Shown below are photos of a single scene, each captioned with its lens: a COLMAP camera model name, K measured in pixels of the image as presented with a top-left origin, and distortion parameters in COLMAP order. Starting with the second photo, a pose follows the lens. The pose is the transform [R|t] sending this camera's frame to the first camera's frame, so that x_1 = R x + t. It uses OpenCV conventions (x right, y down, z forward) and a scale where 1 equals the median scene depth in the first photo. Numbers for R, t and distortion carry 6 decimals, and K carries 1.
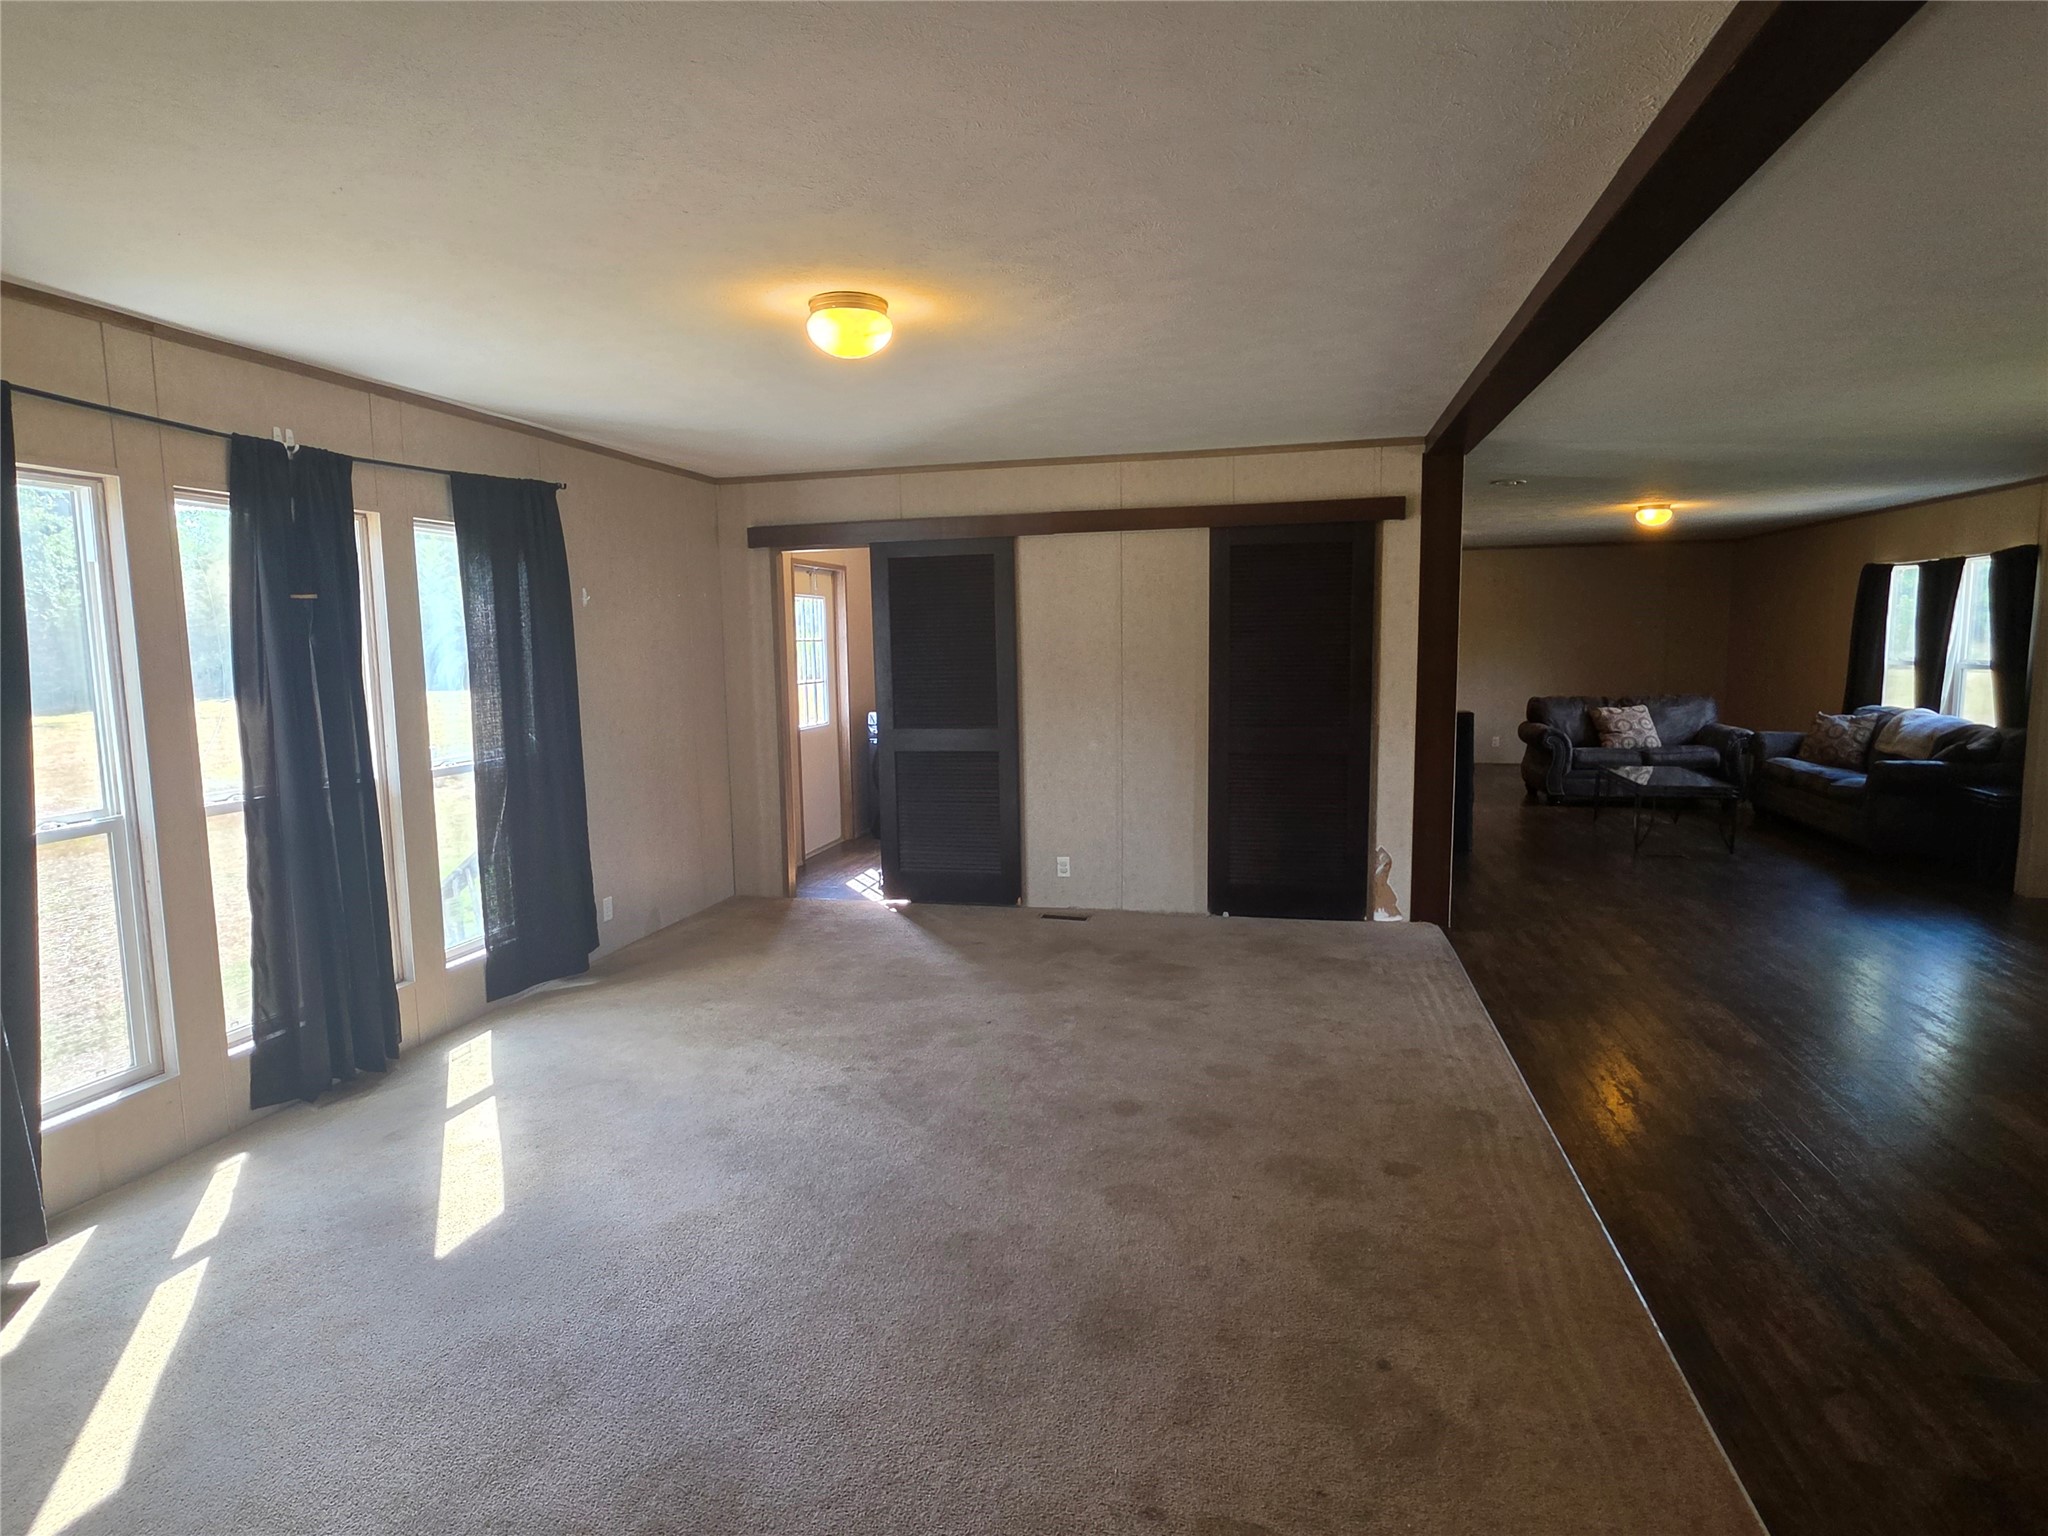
lens RADIAL K [[1115.9, 0, 1006.6], [0, 1115.9, 765.4], [0, 0, 1]] dist [-0.008667, 0.001450]
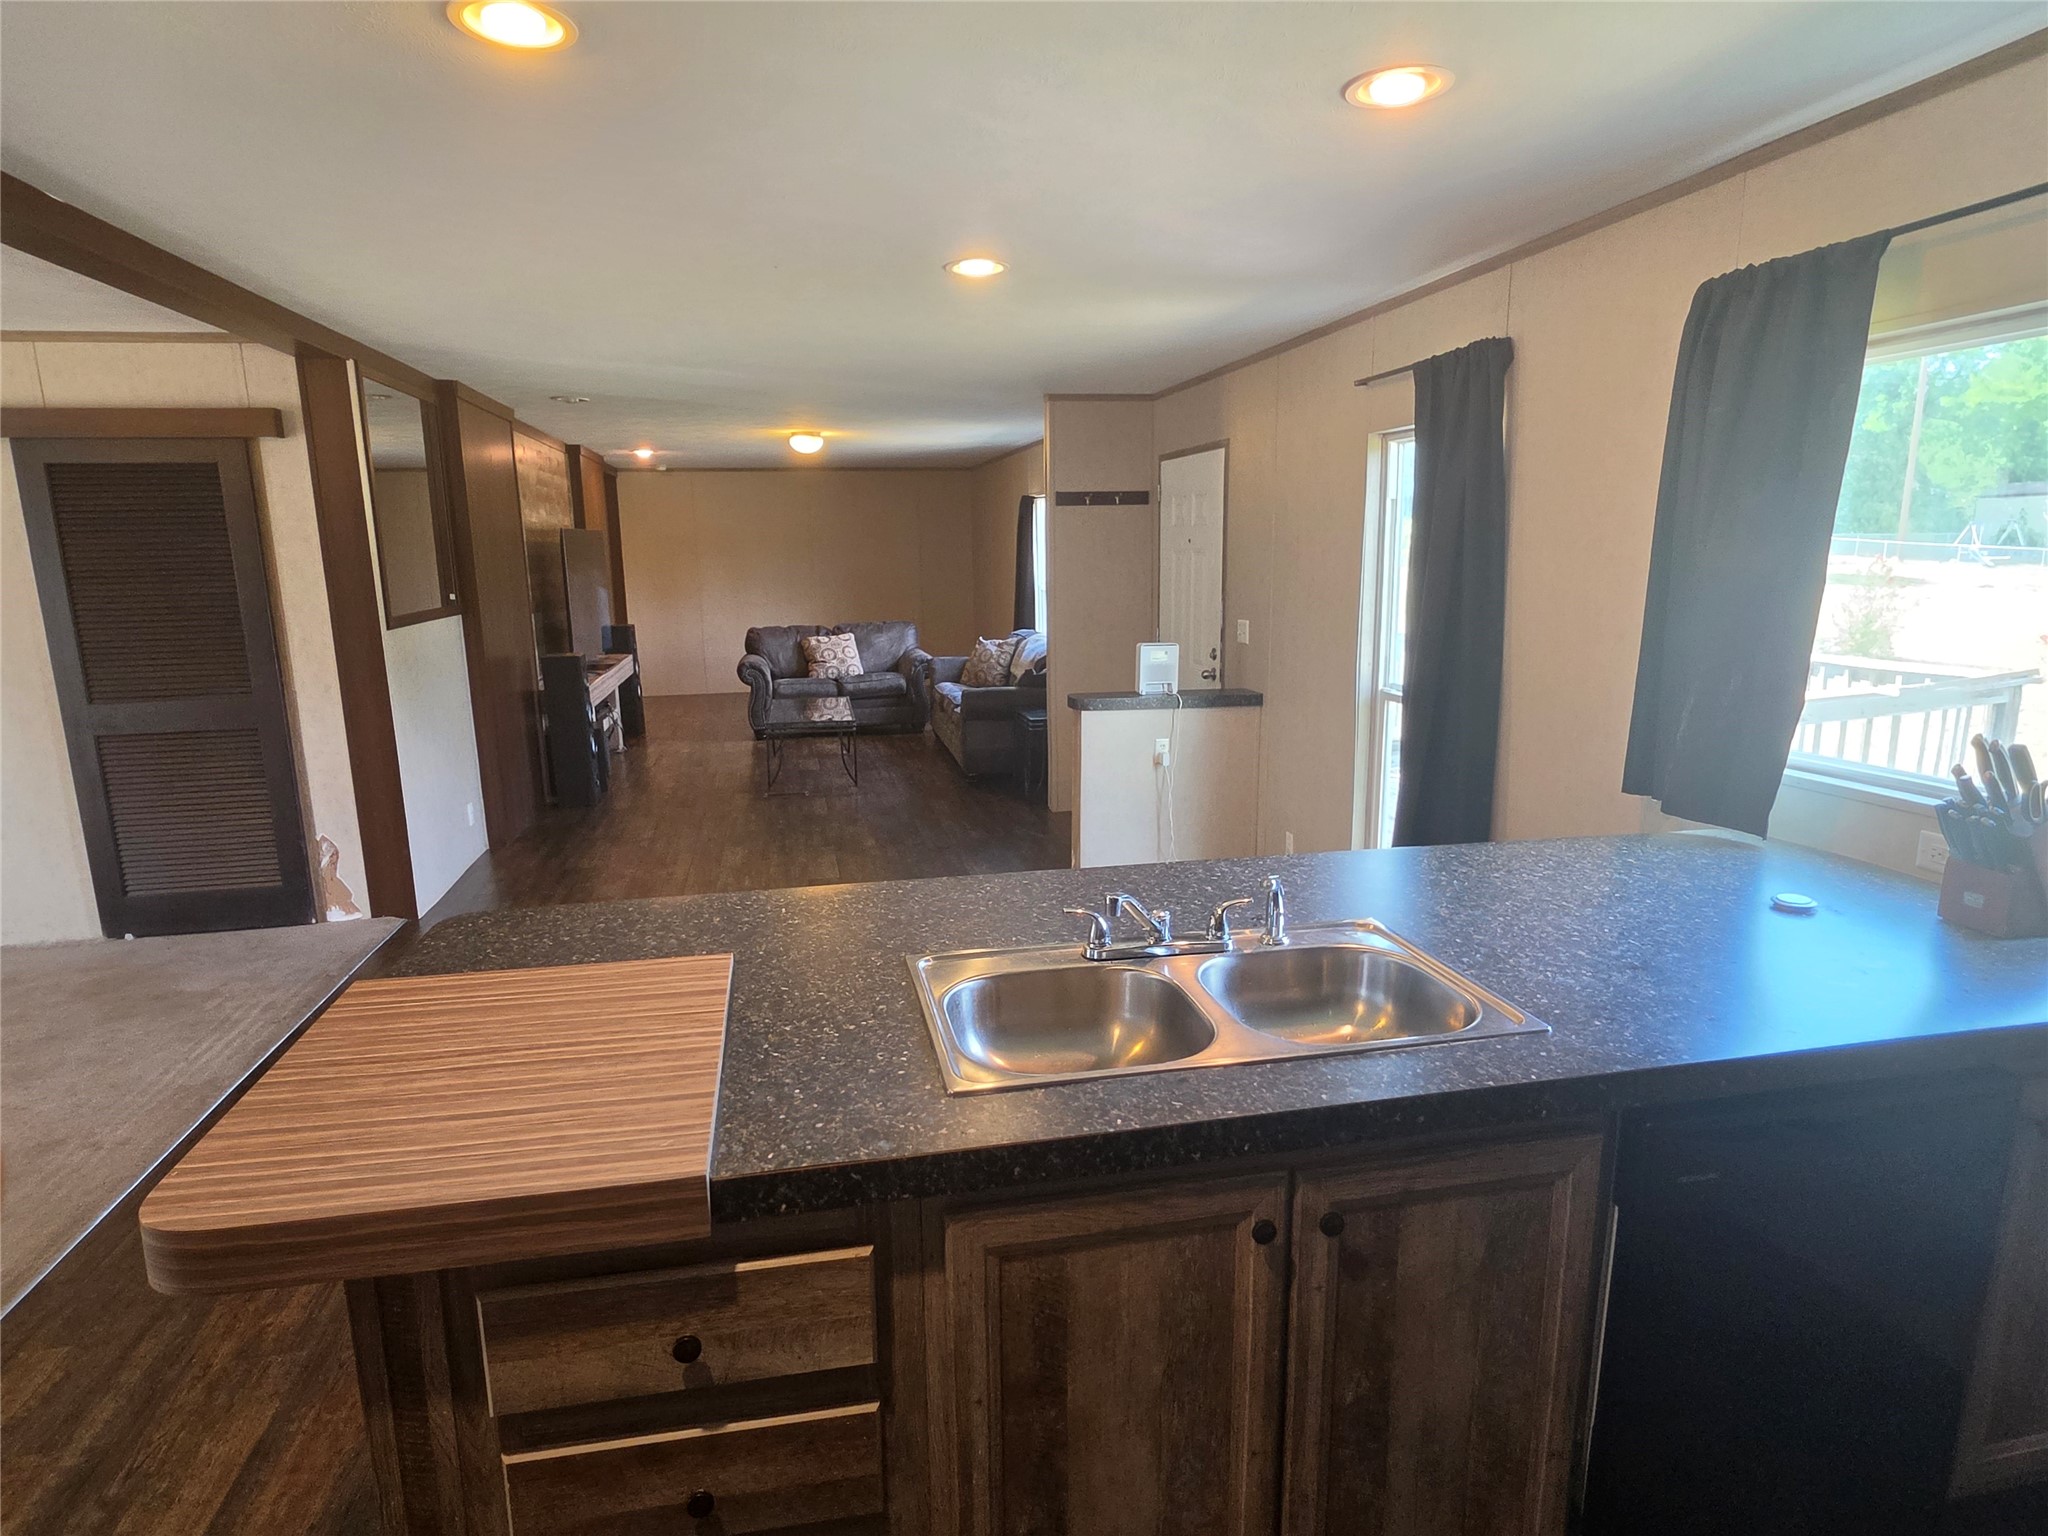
lens RADIAL K [[1115.9, 0, 1018.4], [0, 1115.9, 760.5], [0, 0, 1]] dist [-0.008667, 0.001450]
pose [[0.904885, -0.080176, 0.418037, 0.337522], [0.050134, 0.995339, 0.082377, -0.018258], [-0.422693, -0.053583, 0.904687, 0.020187]]
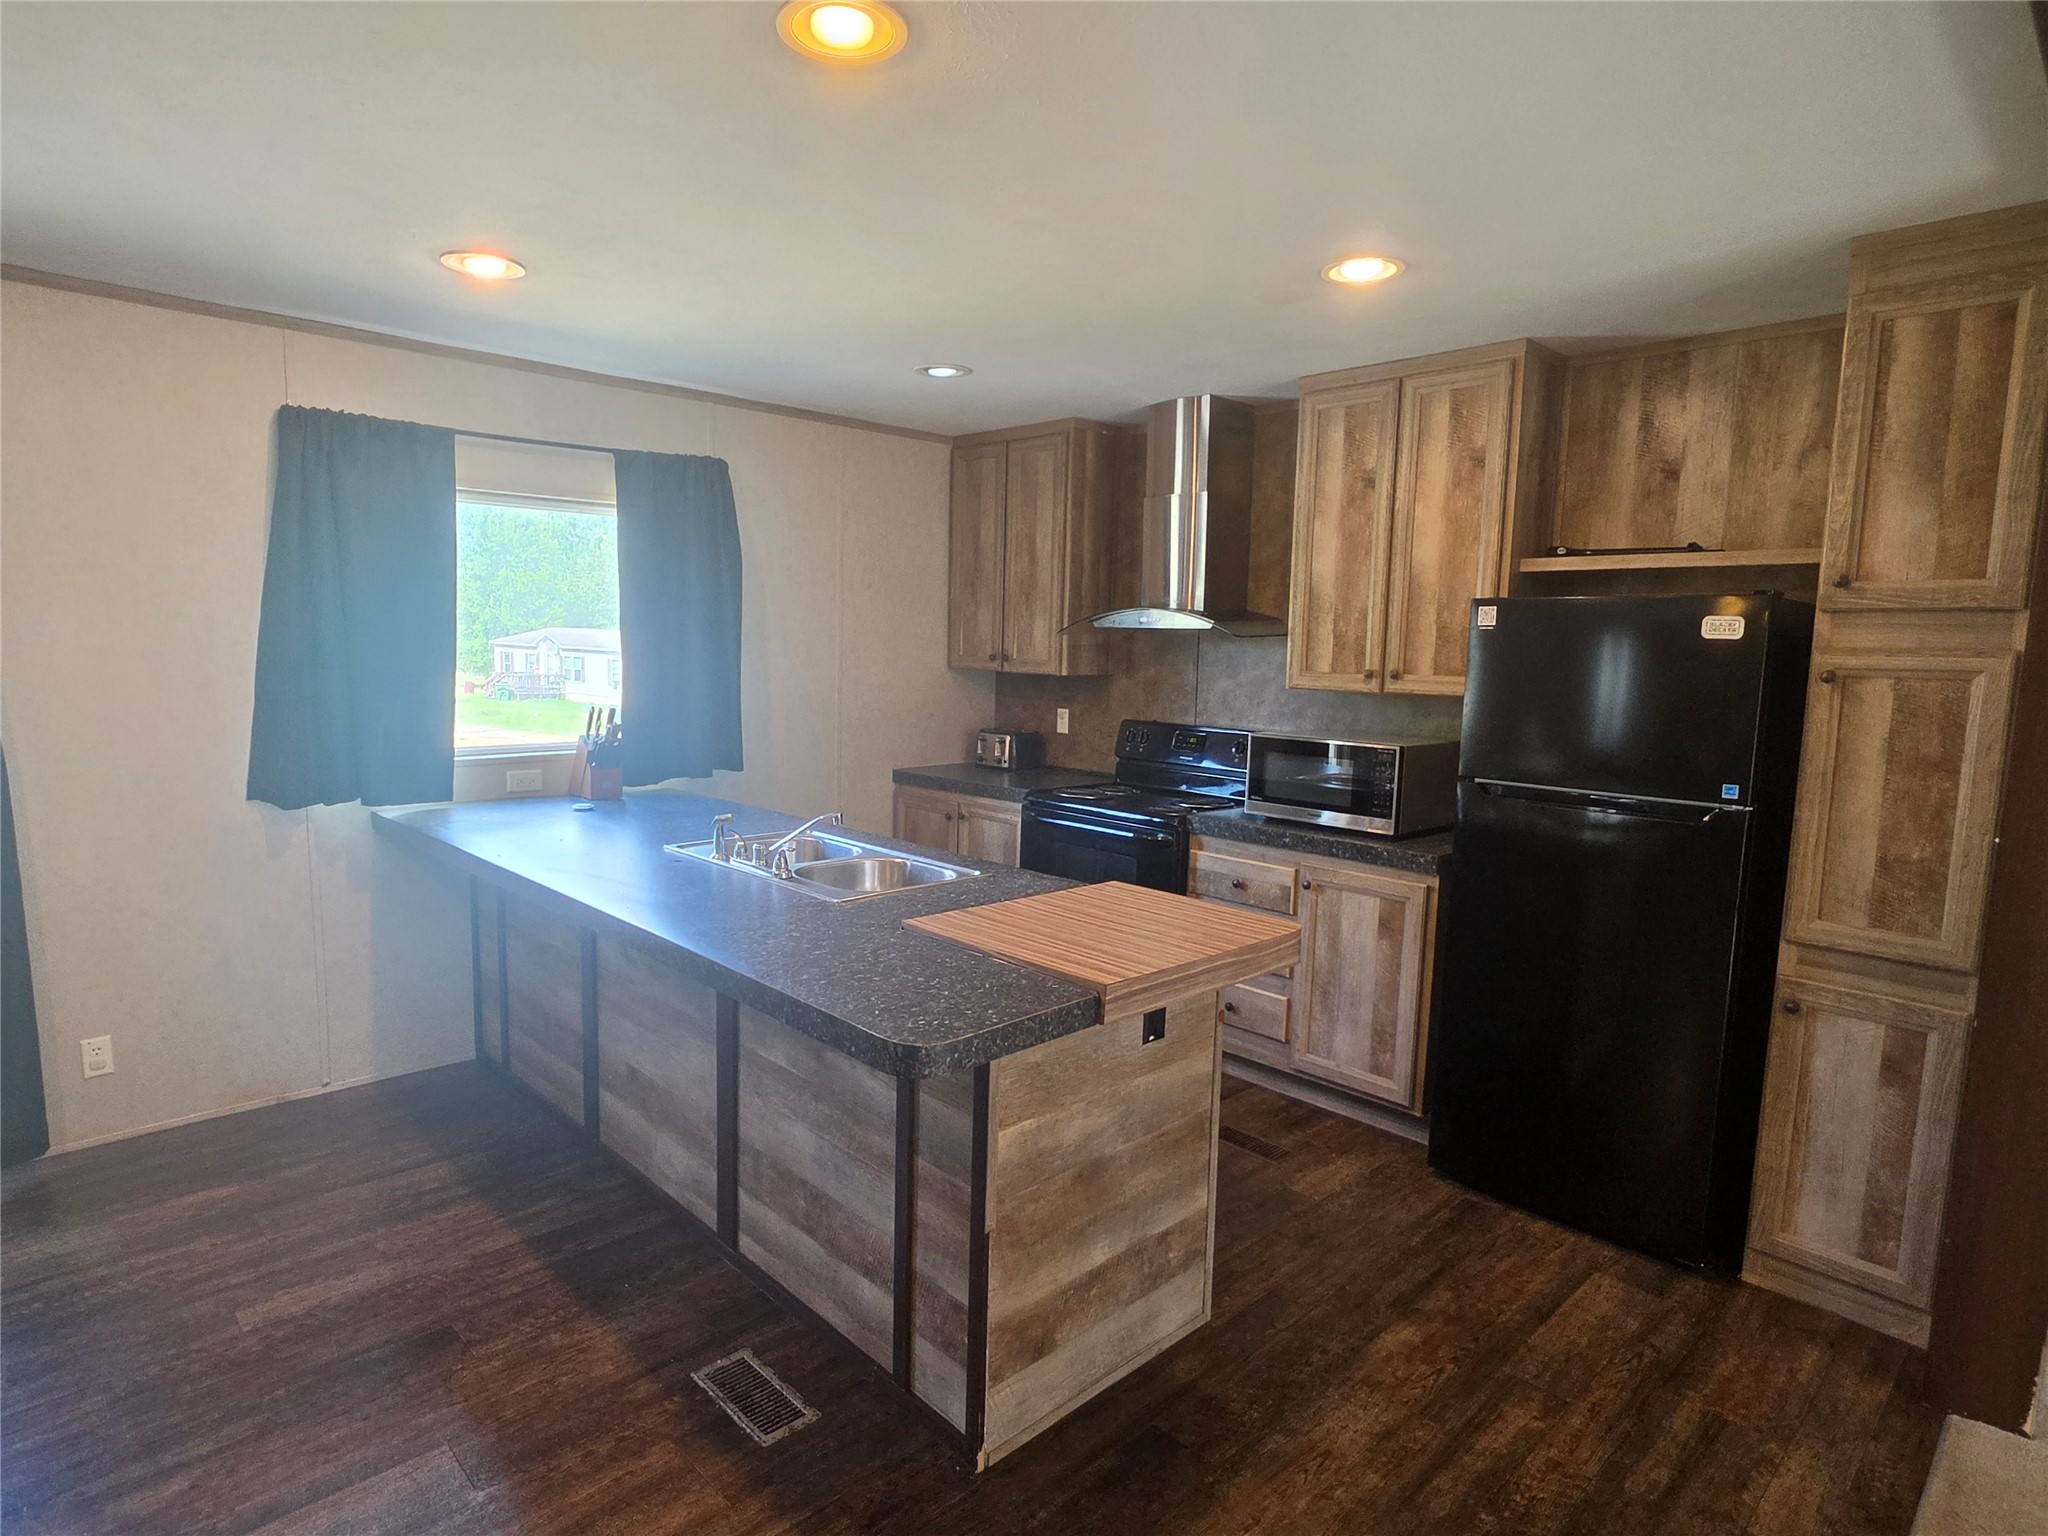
lens RADIAL K [[1115.9, 0, 1000.5], [0, 1115.9, 773.4], [0, 0, 1]] dist [-0.008667, 0.001450]
pose [[-0.834682, -0.073809, 0.545764, 0.262811], [0.046167, 0.978113, 0.202886, -0.065006], [-0.548794, 0.194541, -0.813006, 0.493444]]
